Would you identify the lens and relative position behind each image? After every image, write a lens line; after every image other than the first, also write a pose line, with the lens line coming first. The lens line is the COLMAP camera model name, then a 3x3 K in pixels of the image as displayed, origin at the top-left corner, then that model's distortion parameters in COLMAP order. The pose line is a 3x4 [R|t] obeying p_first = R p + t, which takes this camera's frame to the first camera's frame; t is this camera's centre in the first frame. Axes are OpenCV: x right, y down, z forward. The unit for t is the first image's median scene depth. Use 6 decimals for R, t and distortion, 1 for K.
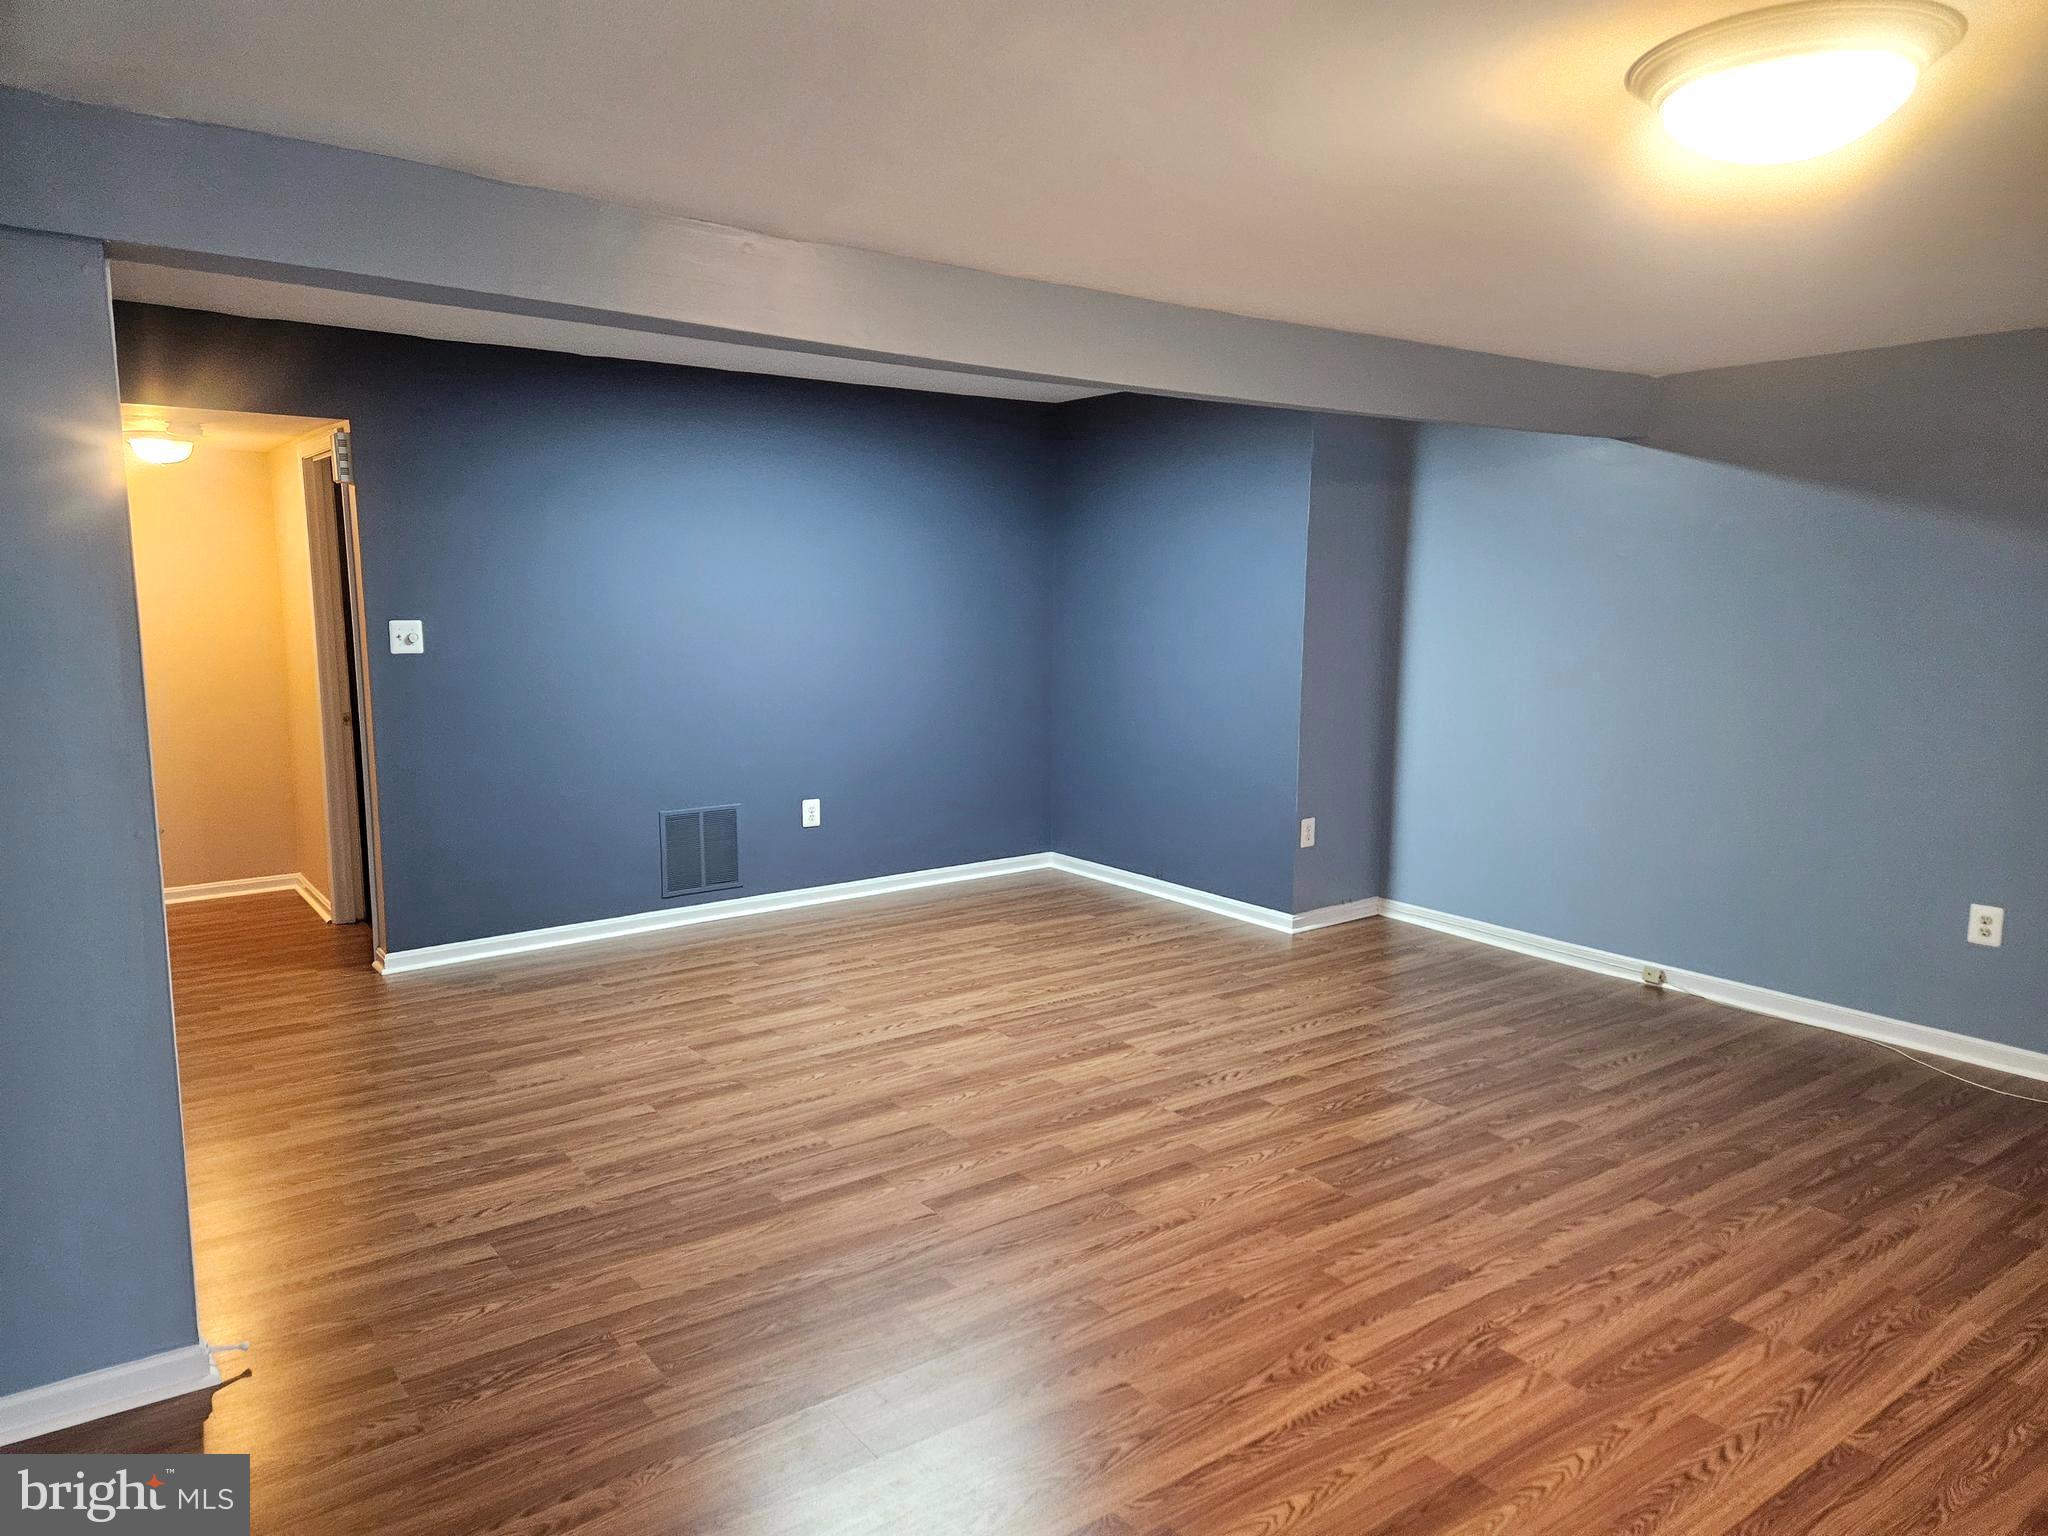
lens RADIAL K [[1368.2, 0, 1008.9], [0, 1368.2, 771.8], [0, 0, 1]] dist [0.073079, -0.055553]
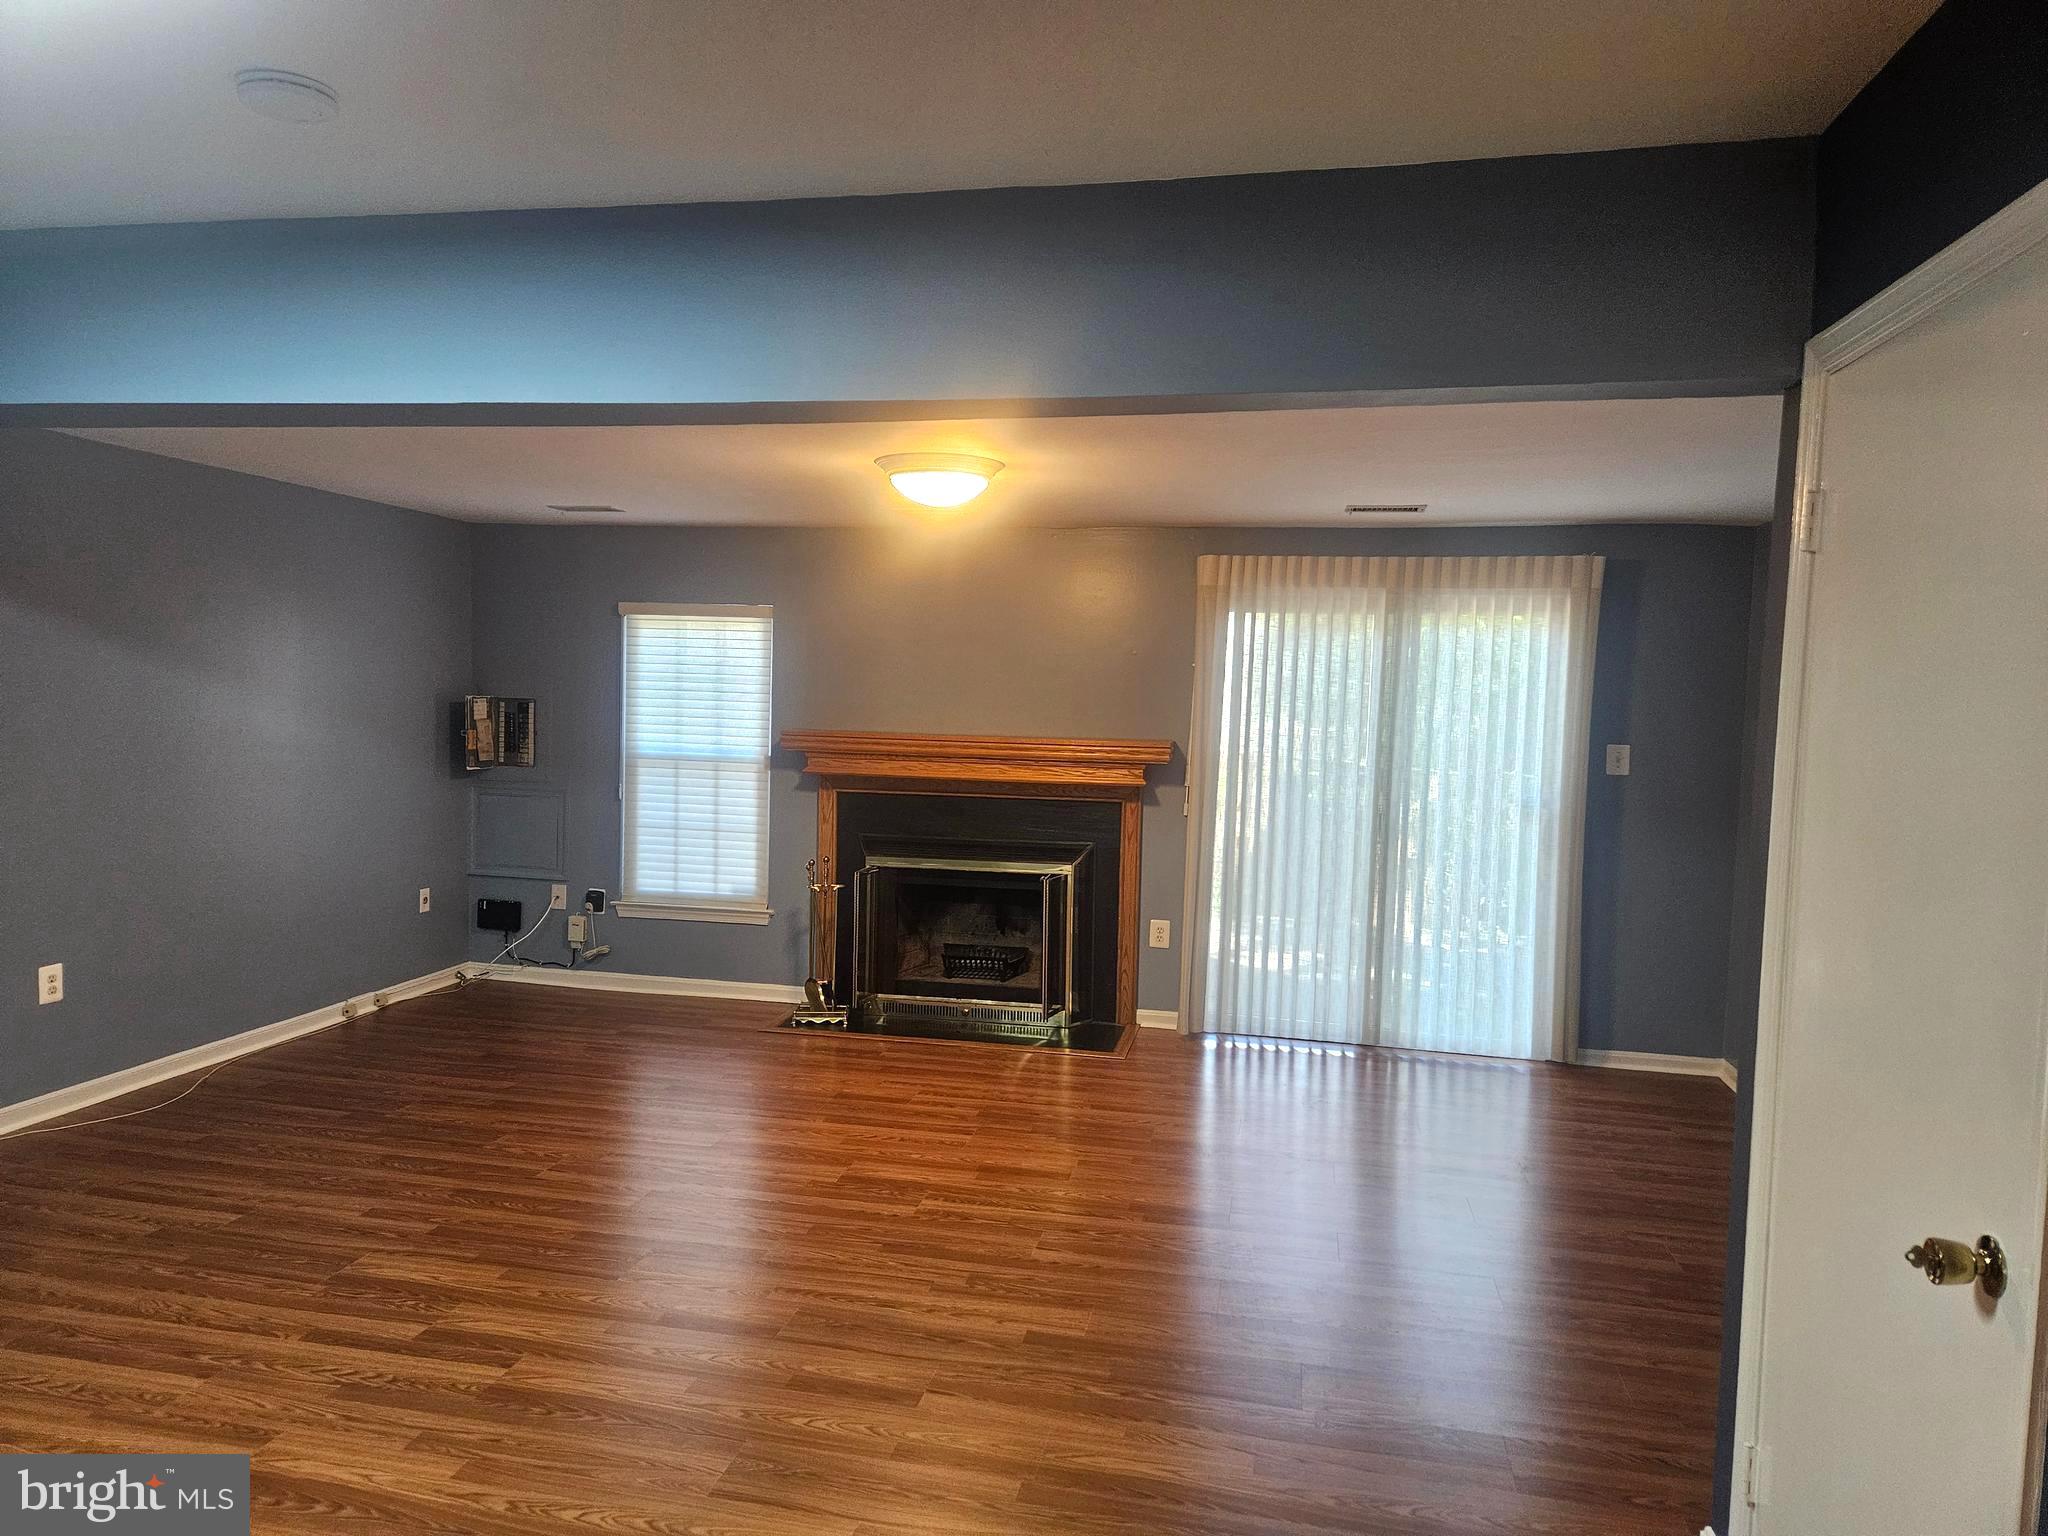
lens RADIAL K [[1368.2, 0, 999.4], [0, 1368.2, 742.1], [0, 0, 1]] dist [0.073079, -0.055553]
pose [[-0.666132, -0.050983, 0.744089, -0.591241], [0.065007, 0.989895, 0.126022, -0.167097], [-0.742995, 0.132319, -0.656087, 1.208125]]
